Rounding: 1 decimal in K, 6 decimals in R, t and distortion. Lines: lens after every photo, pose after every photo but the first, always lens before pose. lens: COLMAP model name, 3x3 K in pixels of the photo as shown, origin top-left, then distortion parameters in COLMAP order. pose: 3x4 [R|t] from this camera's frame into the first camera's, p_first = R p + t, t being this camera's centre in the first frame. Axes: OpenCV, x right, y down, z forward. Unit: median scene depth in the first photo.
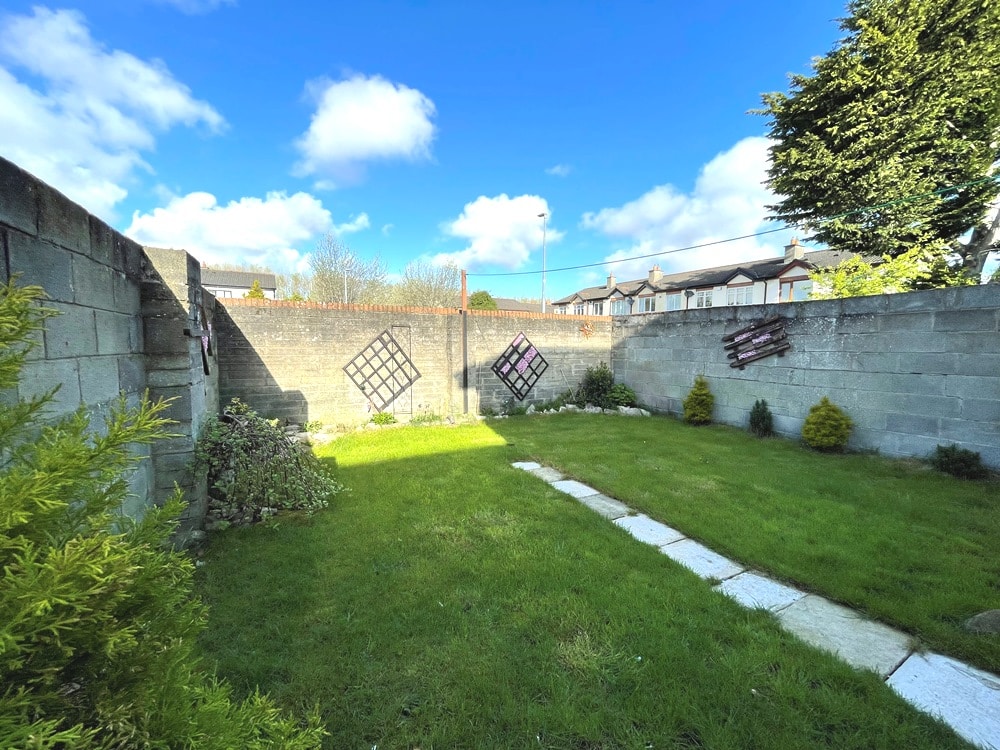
lens RADIAL K [[401.1, 0, 505.6], [0, 401.1, 373.9], [0, 0, 1]] dist [0.000014, -0.000109]
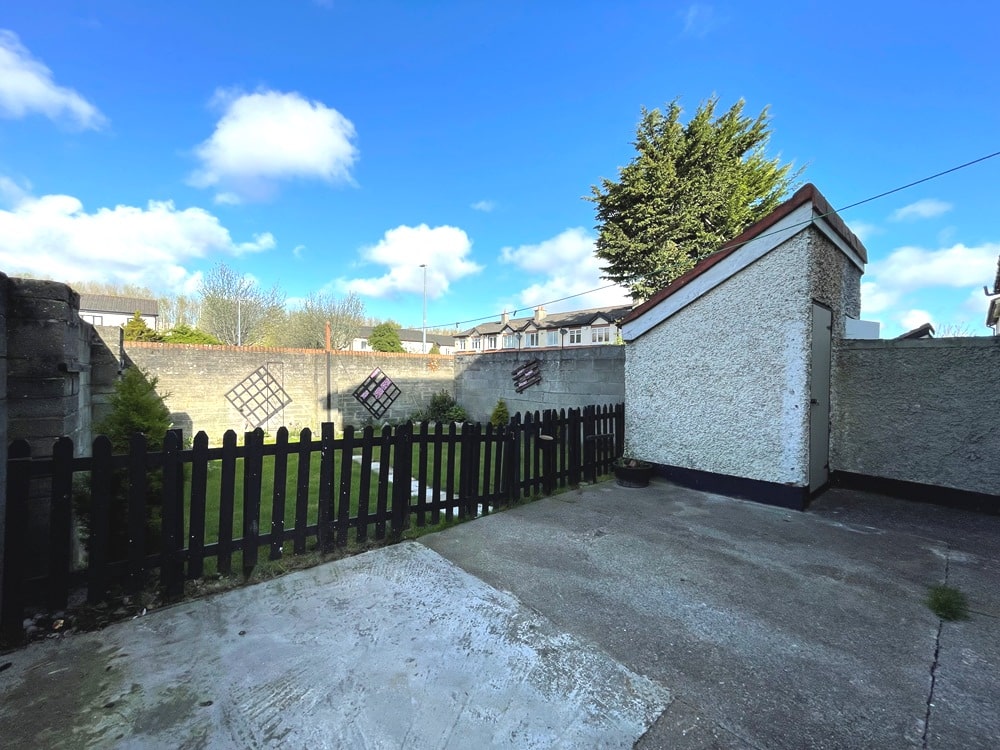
lens RADIAL K [[401.7, 0, 500.5], [0, 401.7, 373.5], [0, 0, 1]] dist [0.000356, -0.000004]
pose [[0.981548, 0.001821, 0.191208, 0.128609], [0.012265, 0.997296, -0.072458, 0.012400], [-0.190823, 0.073466, 0.978871, -0.259179]]
